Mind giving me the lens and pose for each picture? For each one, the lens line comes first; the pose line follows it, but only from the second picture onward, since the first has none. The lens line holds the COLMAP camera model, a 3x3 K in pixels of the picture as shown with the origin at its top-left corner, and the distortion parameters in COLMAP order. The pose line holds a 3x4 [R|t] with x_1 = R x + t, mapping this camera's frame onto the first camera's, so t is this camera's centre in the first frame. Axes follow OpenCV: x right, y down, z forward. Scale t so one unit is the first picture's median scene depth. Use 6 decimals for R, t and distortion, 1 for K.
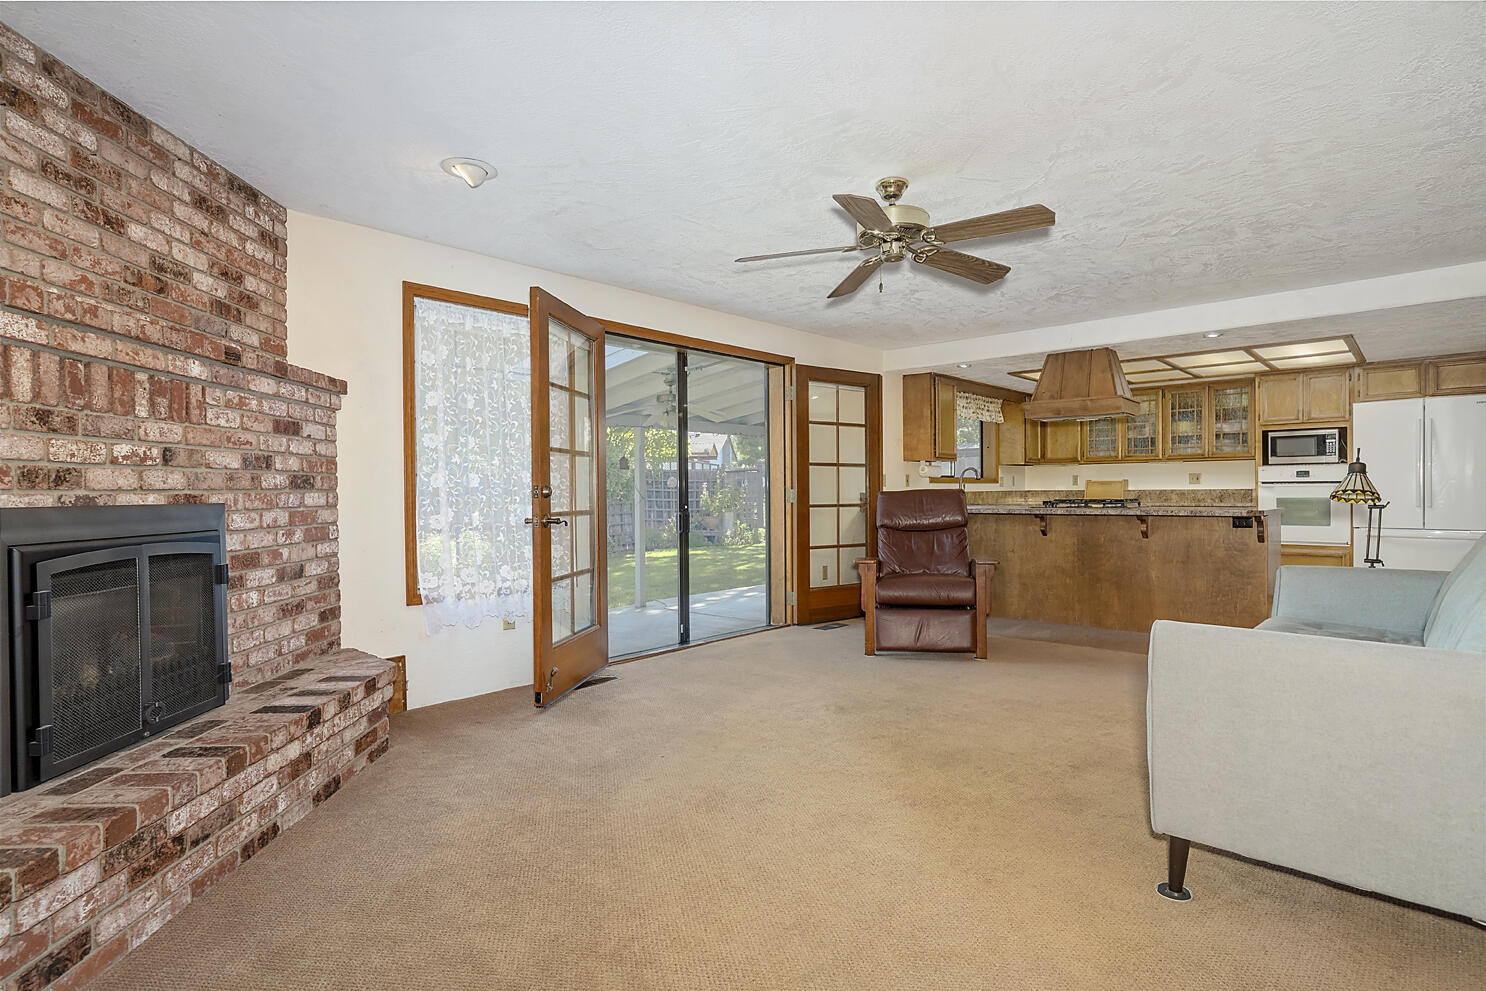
lens RADIAL K [[751.4, 0, 743.0], [0, 751.4, 495.5], [0, 0, 1]] dist [-0.008547, 0.001103]
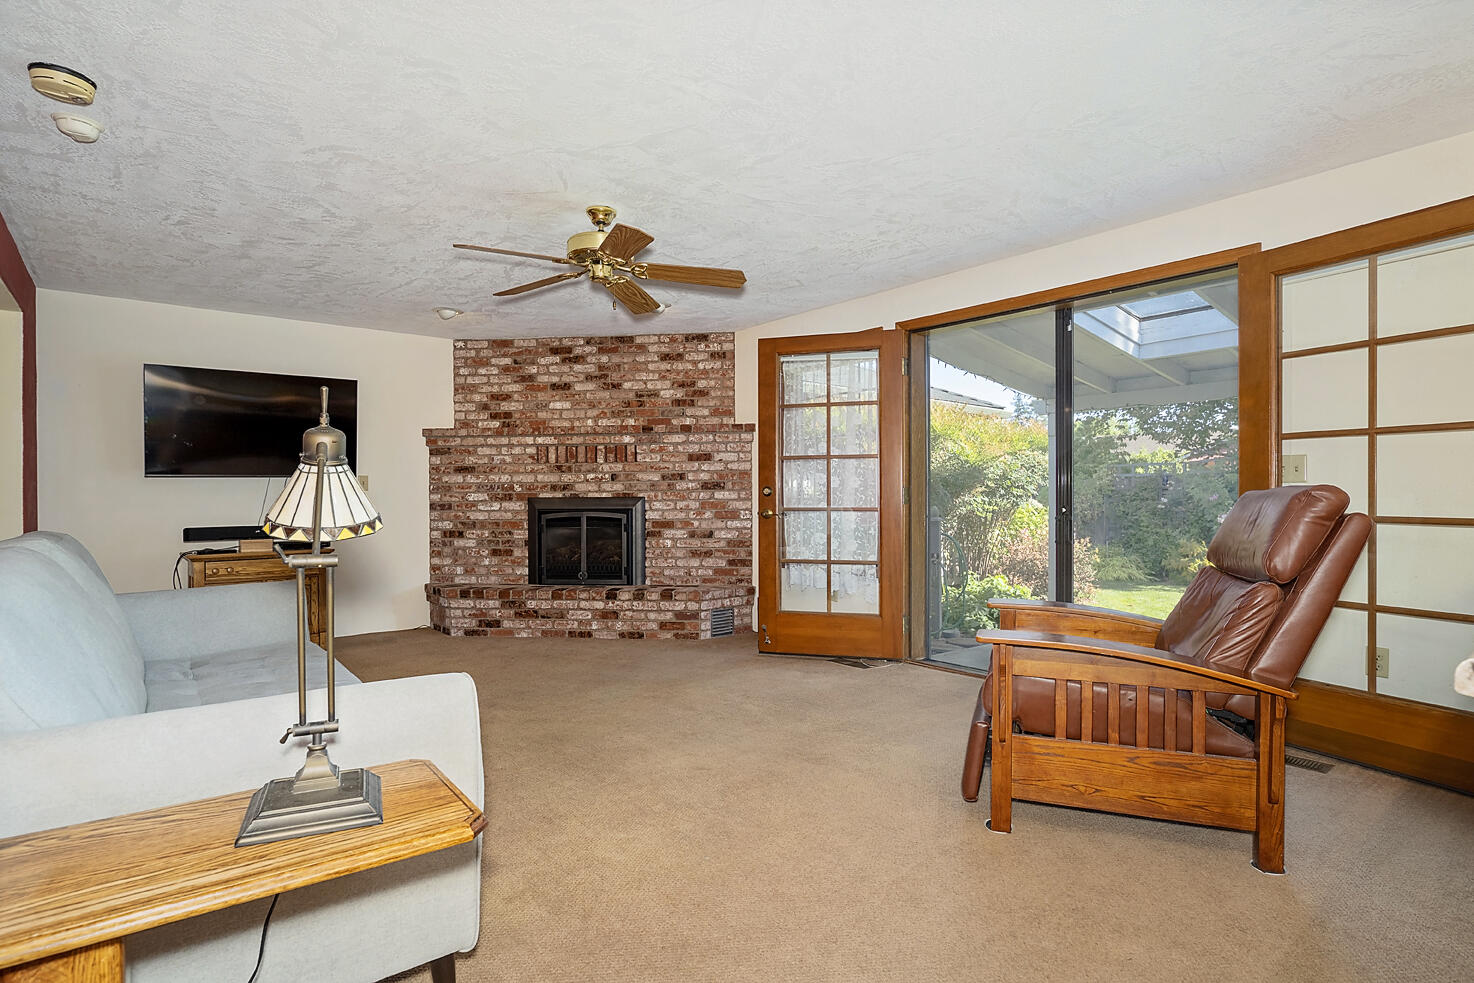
lens RADIAL K [[745.4, 0, 737.0], [0, 745.4, 491.5], [0, 0, 1]] dist [-0.008547, 0.001103]
pose [[-0.153406, 0.011373, -0.988098, 1.441013], [0.002940, 0.999935, 0.011052, -0.028850], [0.988159, -0.001210, -0.153429, 1.608793]]
